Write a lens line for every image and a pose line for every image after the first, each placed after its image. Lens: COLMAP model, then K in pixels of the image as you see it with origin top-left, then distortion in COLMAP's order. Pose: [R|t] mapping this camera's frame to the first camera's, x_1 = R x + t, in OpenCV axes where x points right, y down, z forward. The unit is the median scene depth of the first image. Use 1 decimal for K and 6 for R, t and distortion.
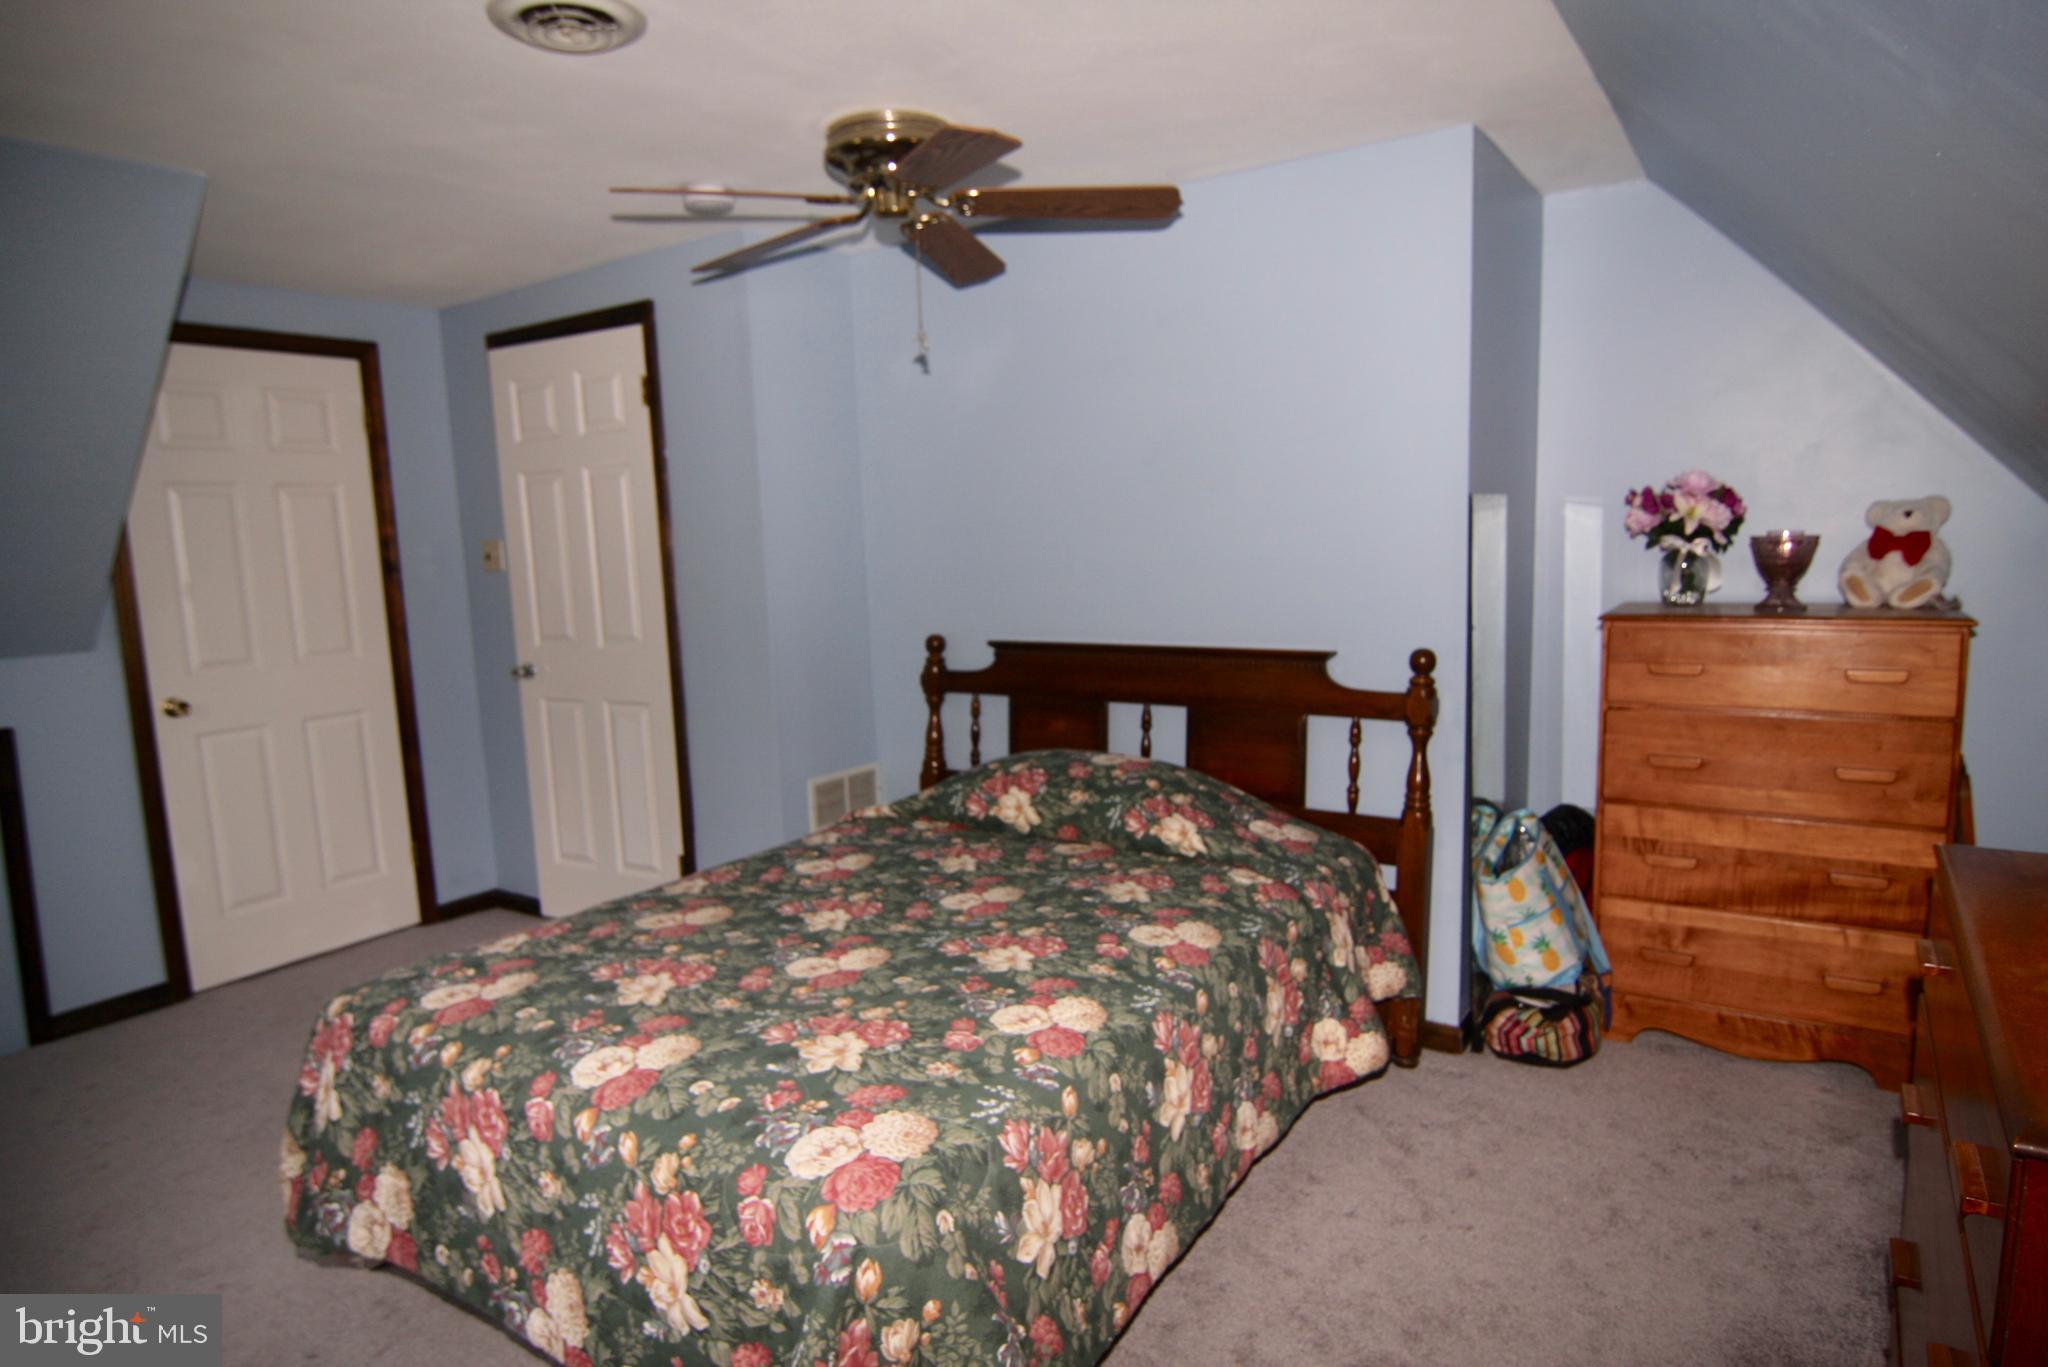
lens RADIAL K [[1181.3, 0, 1023.7], [0, 1181.3, 689.1], [0, 0, 1]] dist [-0.006526, -0.012747]
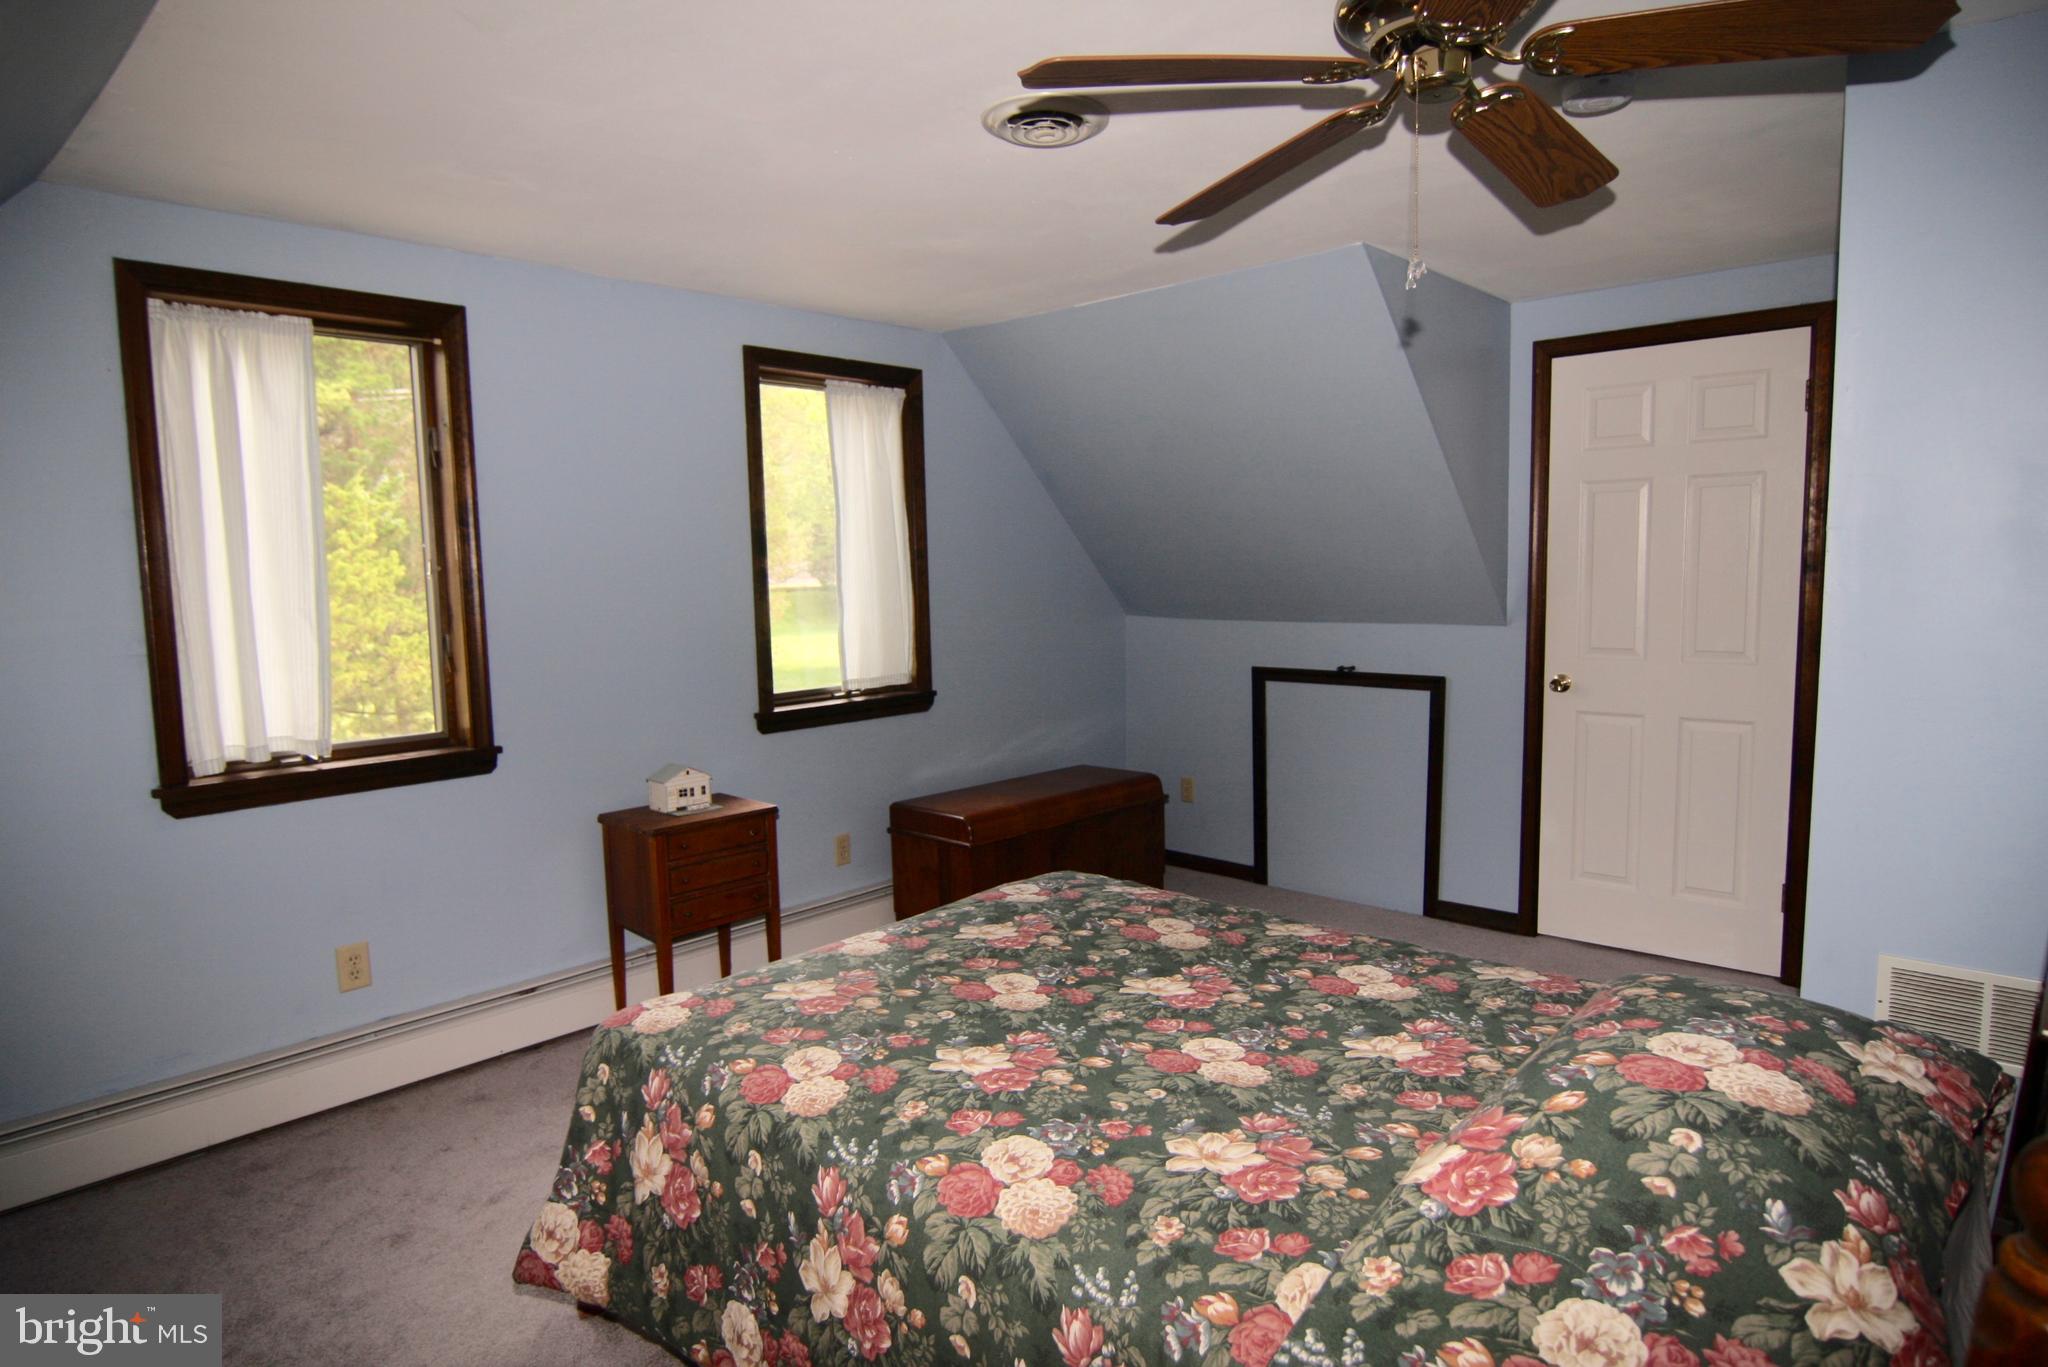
lens RADIAL K [[1181.3, 0, 1023.5], [0, 1181.3, 685.3], [0, 0, 1]] dist [-0.006526, -0.012747]
pose [[-0.173274, 0.135313, -0.975534, 0.745168], [-0.100519, 0.982915, 0.154191, -0.167947], [0.979731, 0.124777, -0.156712, 1.085342]]
